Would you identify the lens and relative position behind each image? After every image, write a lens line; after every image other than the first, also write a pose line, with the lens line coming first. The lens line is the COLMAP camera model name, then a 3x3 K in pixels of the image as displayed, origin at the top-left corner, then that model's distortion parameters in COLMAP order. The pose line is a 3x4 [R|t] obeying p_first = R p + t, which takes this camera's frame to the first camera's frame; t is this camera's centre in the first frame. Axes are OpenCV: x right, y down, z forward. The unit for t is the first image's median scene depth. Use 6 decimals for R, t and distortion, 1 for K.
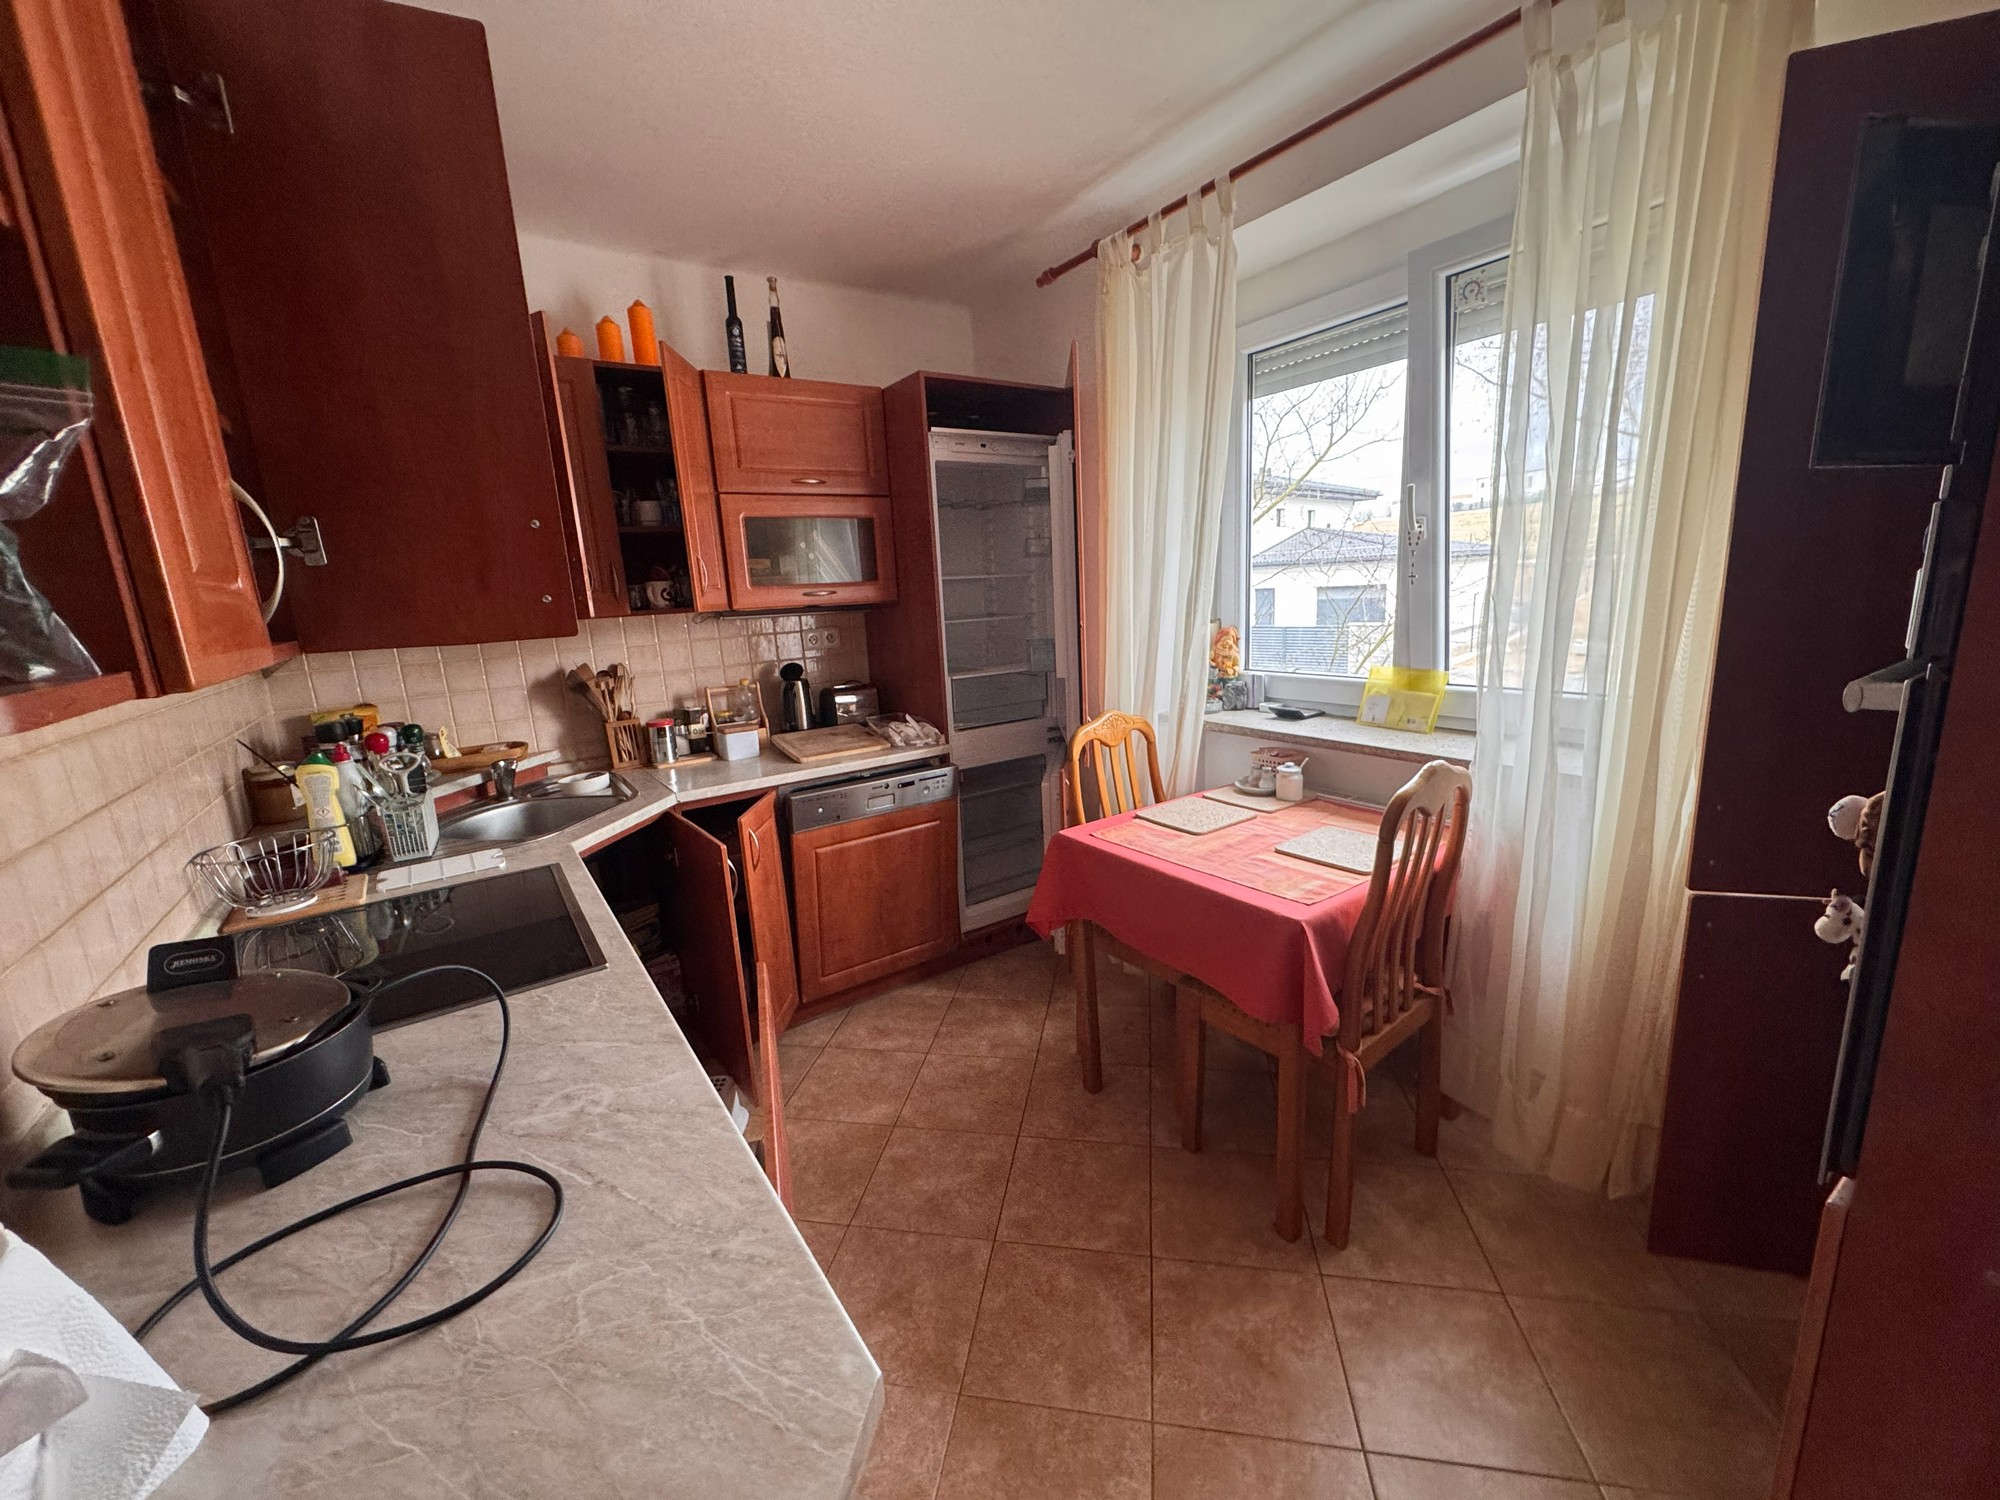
lens RADIAL K [[796.4, 0, 997.1], [0, 796.4, 749.1], [0, 0, 1]] dist [-0.004155, -0.000212]
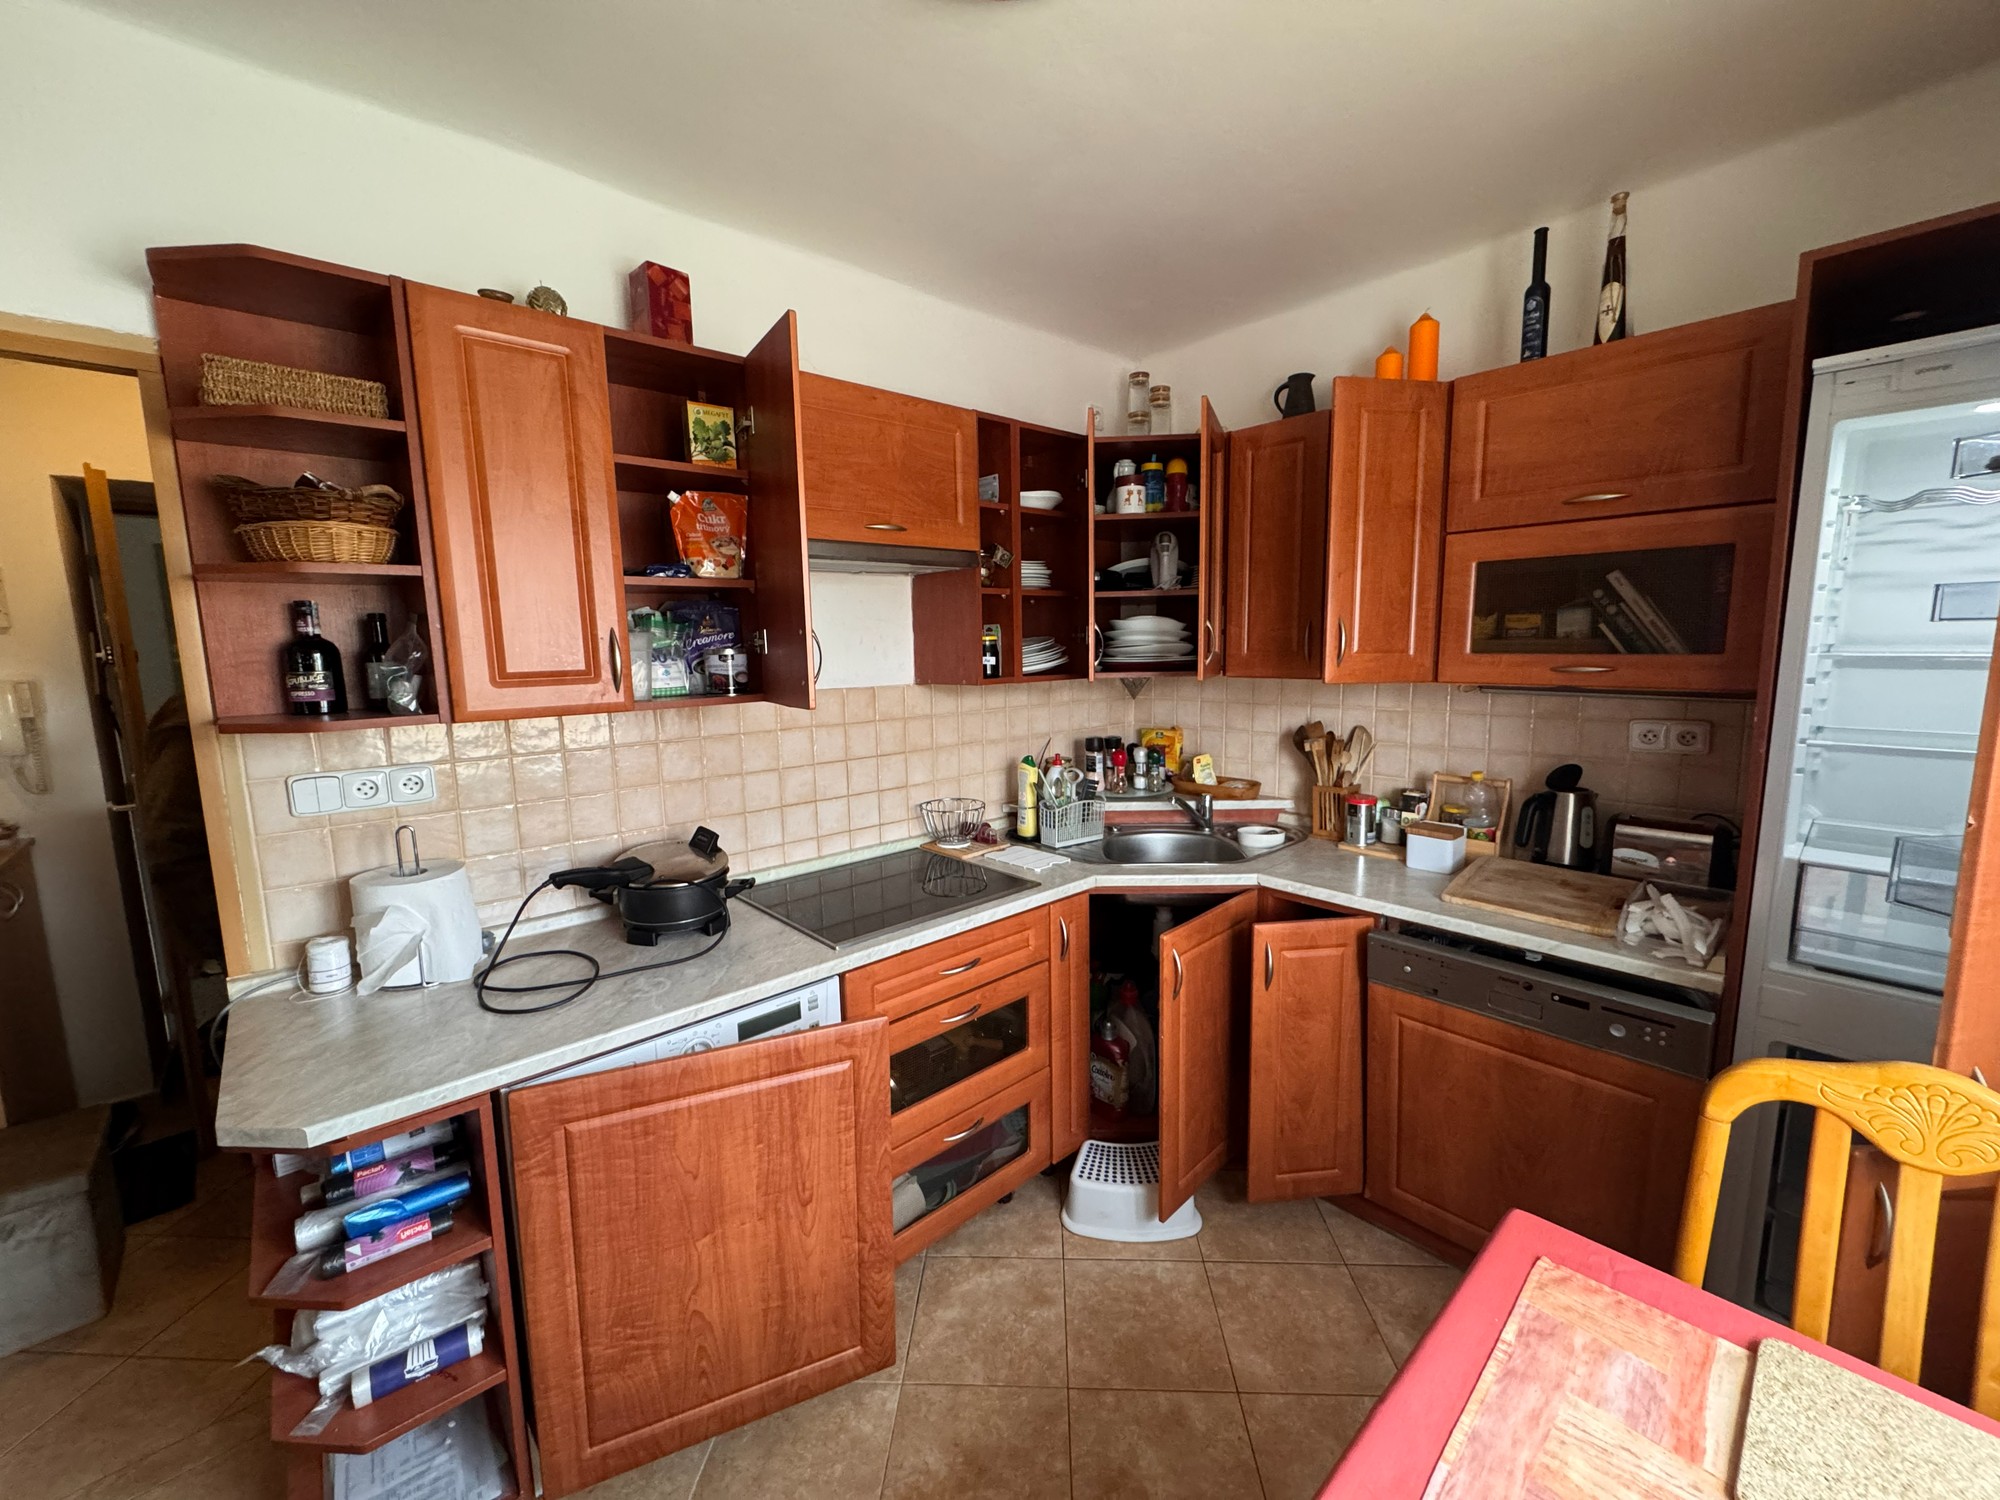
lens RADIAL K [[796.4, 0, 999.4], [0, 796.4, 750.0], [0, 0, 1]] dist [-0.004155, -0.000212]
pose [[0.130874, 0.185761, -0.973840, 0.385988], [-0.190682, 0.968665, 0.159148, -0.156302], [0.972889, 0.164865, 0.162195, 0.480836]]
